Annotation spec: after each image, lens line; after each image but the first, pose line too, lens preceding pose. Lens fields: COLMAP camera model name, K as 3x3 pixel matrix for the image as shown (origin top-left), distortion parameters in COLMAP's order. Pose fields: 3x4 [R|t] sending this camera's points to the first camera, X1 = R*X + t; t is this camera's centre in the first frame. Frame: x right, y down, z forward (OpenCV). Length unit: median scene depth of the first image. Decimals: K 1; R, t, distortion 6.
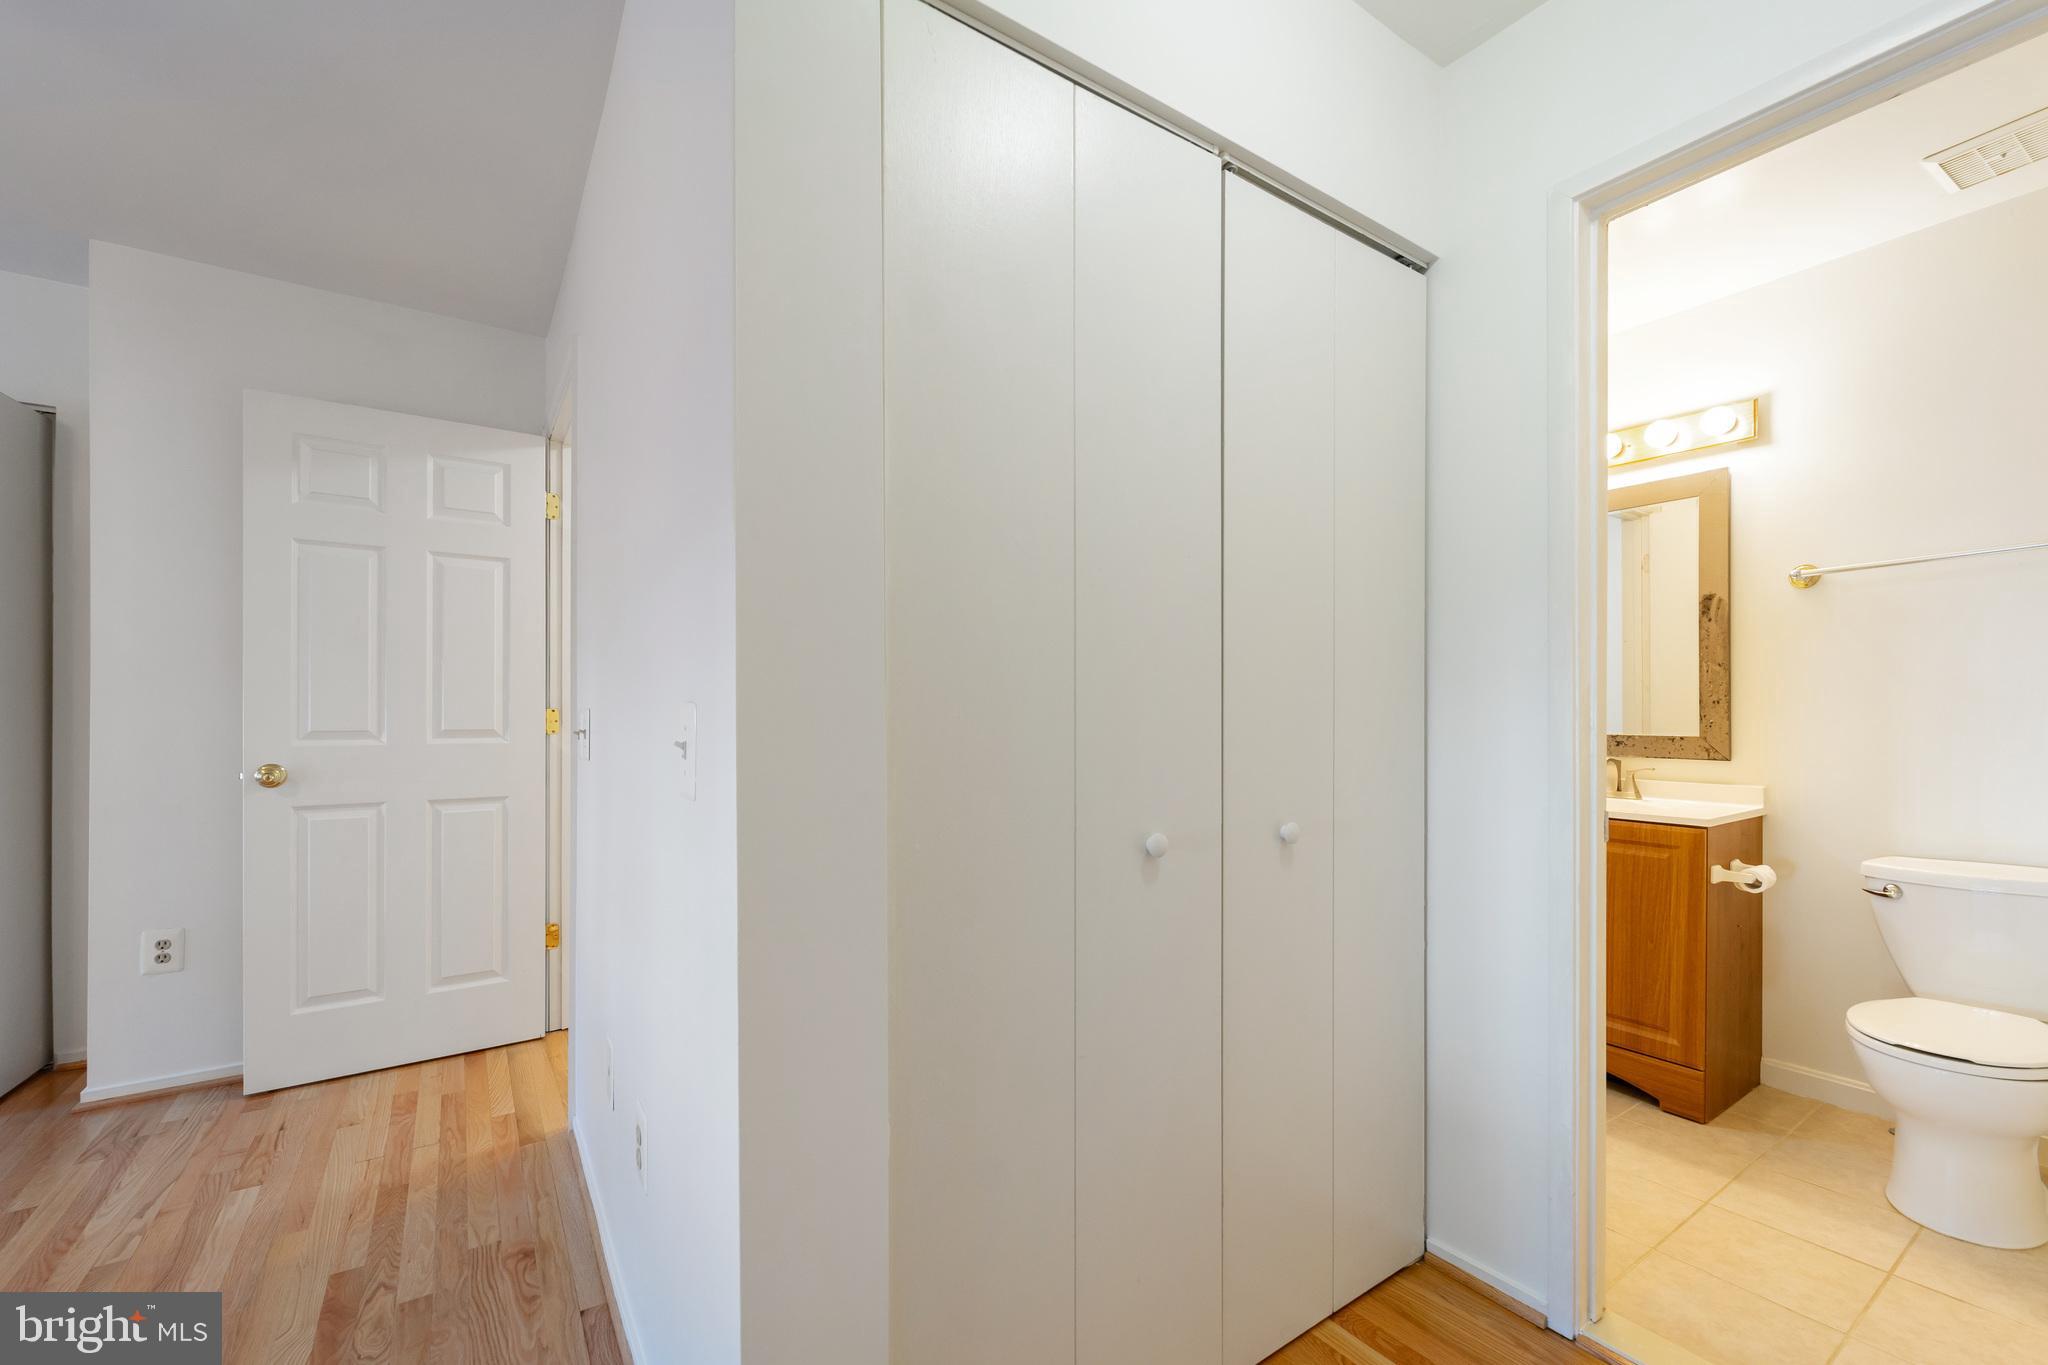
lens RADIAL K [[835.6, 0, 1049.8], [0, 835.6, 708.8], [0, 0, 1]] dist [0.004749, -0.002080]
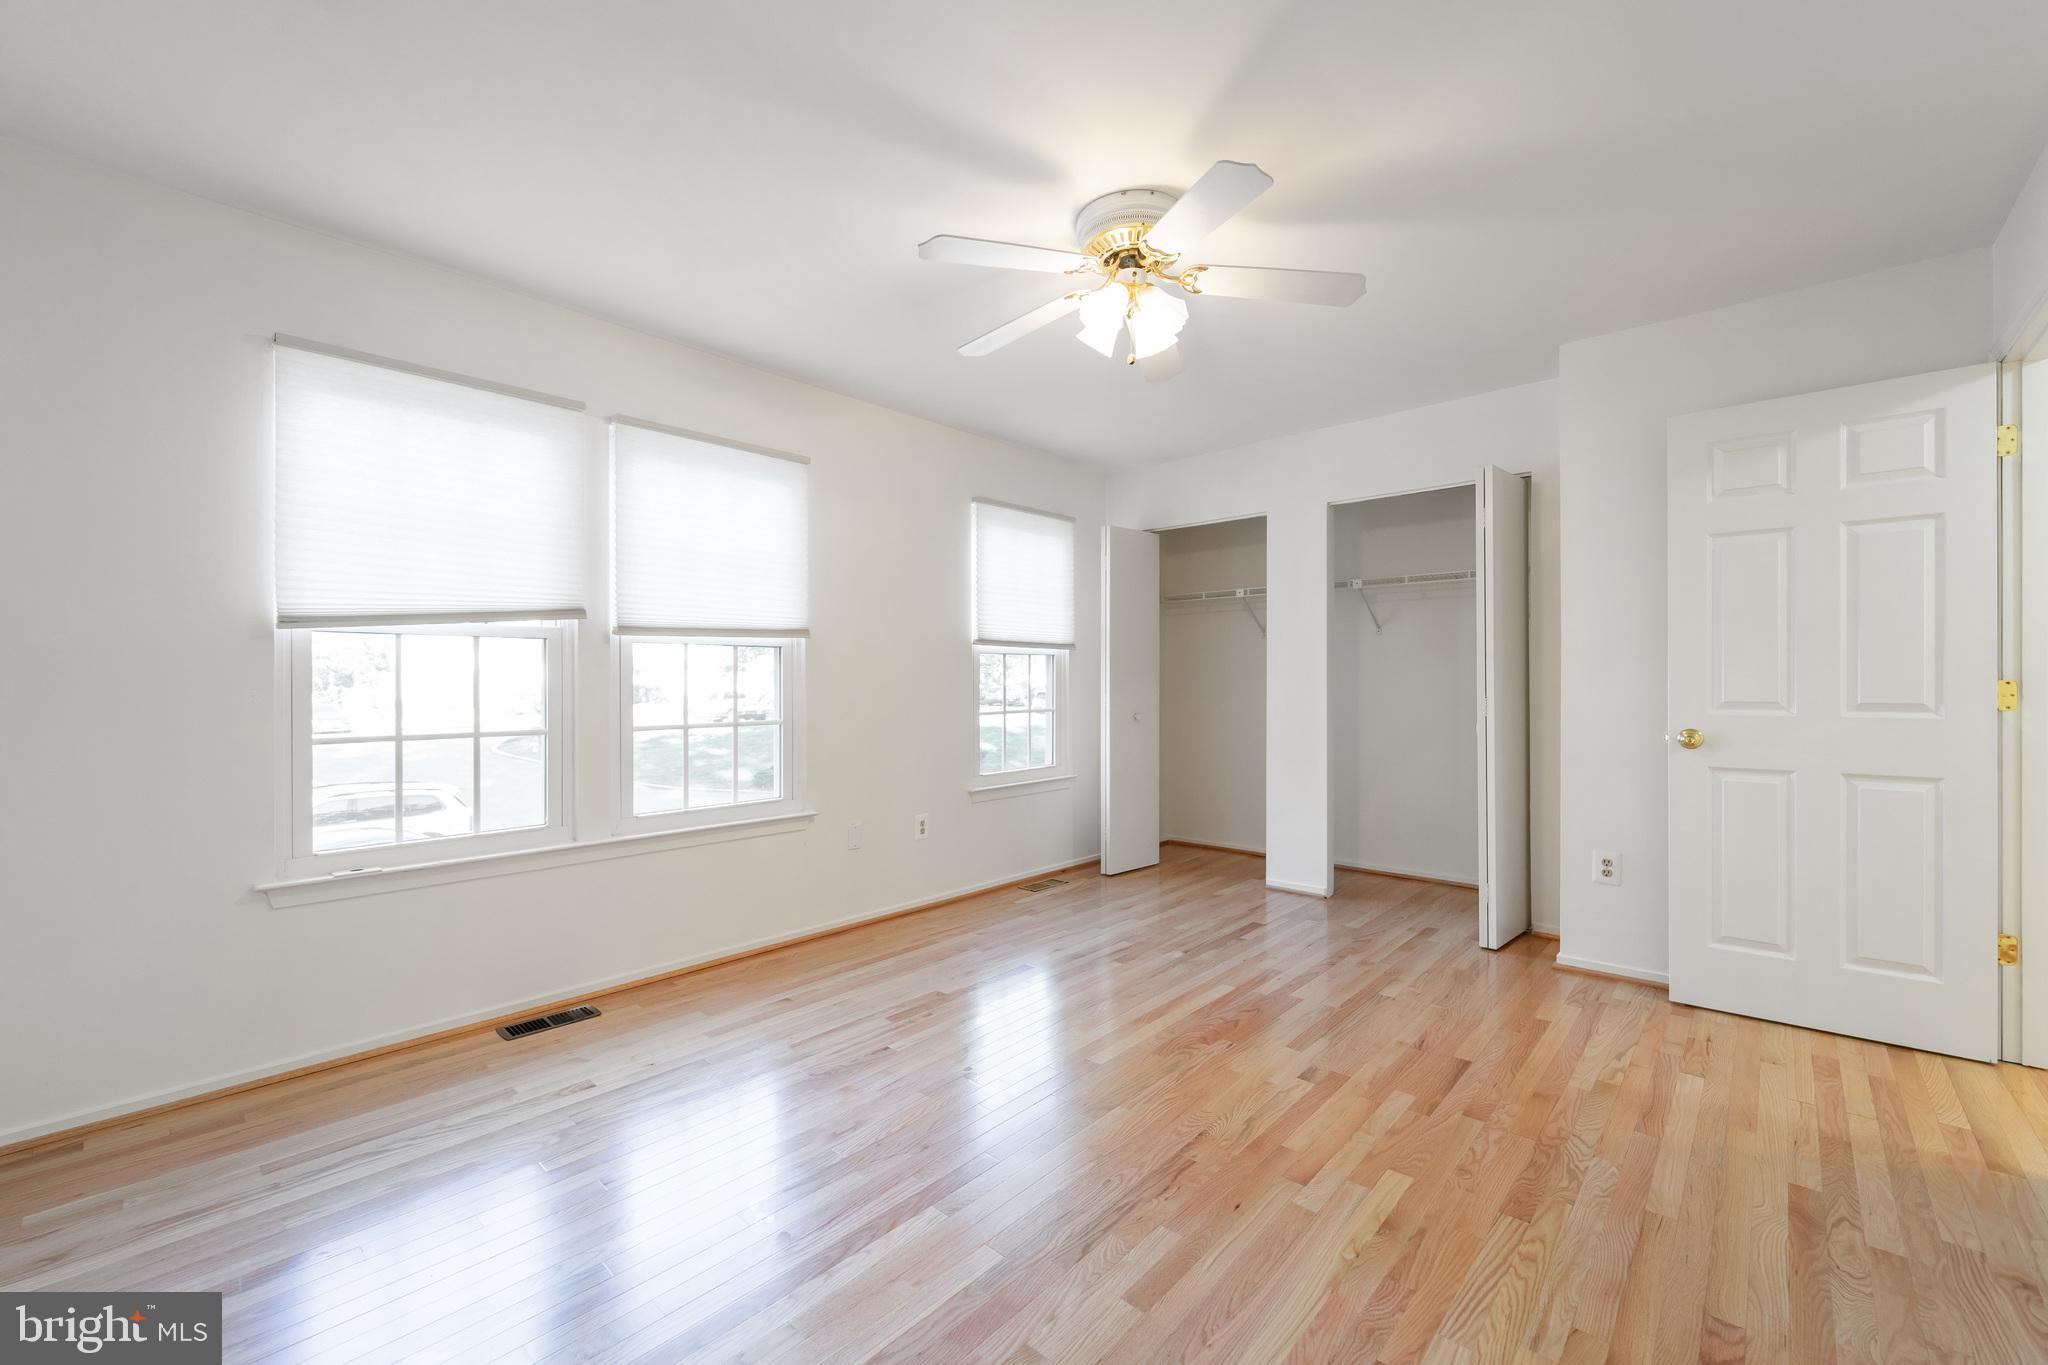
lens RADIAL K [[835.6, 0, 1019.6], [0, 835.6, 685.0], [0, 0, 1]] dist [0.004749, -0.002080]
pose [[0.222744, 0.001557, -0.974876, 0.008725], [0.005294, 0.999982, 0.002807, -0.003812], [0.974863, -0.005786, 0.222731, -0.178340]]
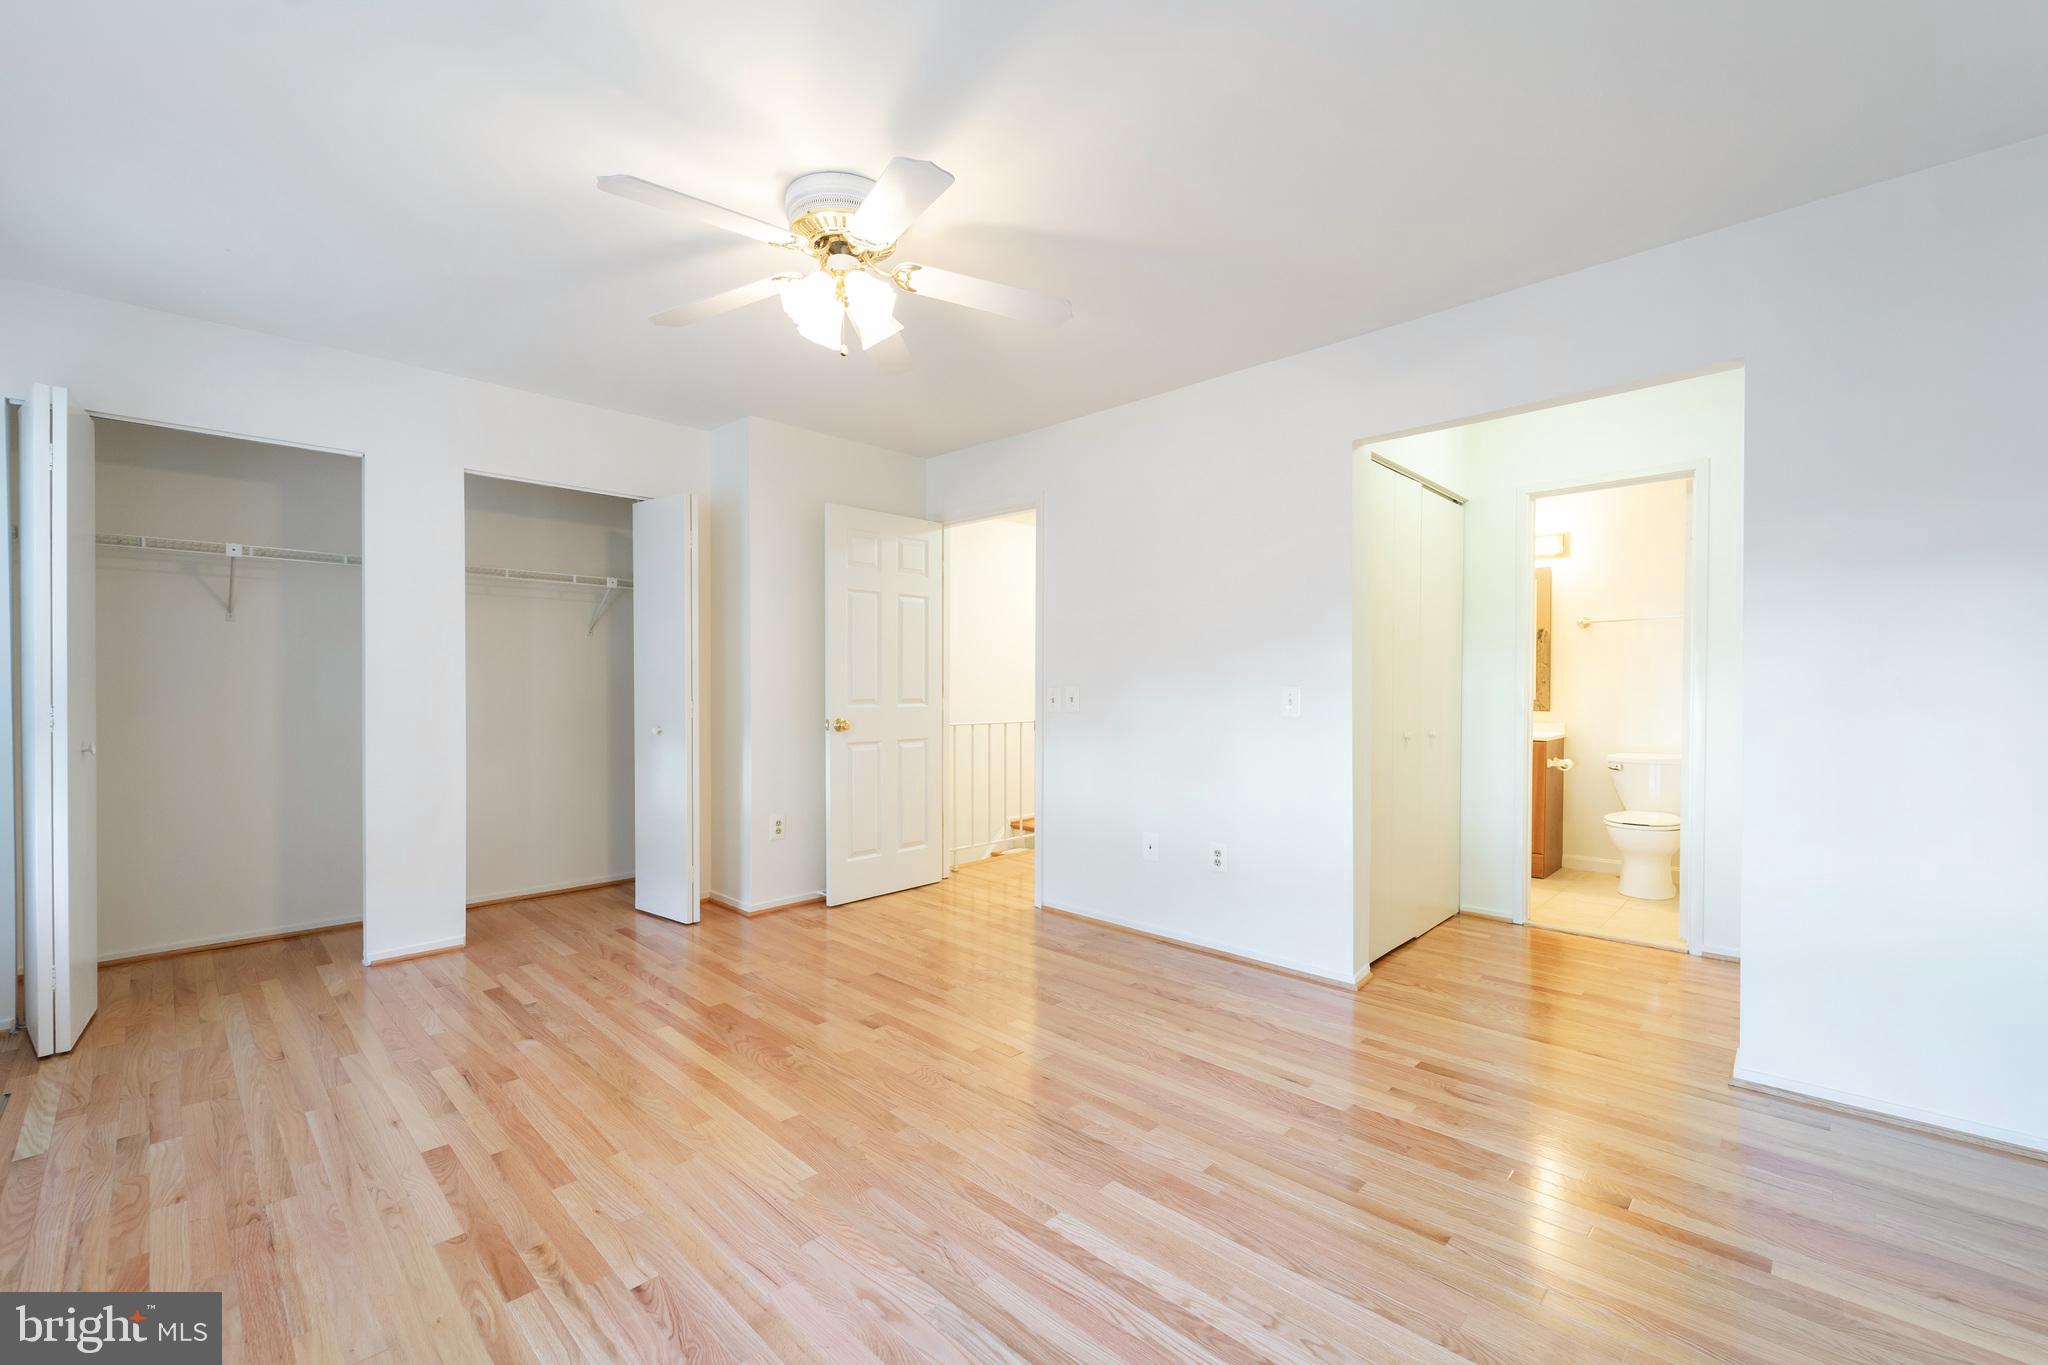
lens RADIAL K [[835.6, 0, 1049.6], [0, 835.6, 697.2], [0, 0, 1]] dist [0.004749, -0.002080]
pose [[0.977692, -0.003402, 0.210014, -0.858297], [-0.000580, 0.999821, 0.018895, -0.010576], [-0.210041, -0.018595, 0.977516, -0.781313]]
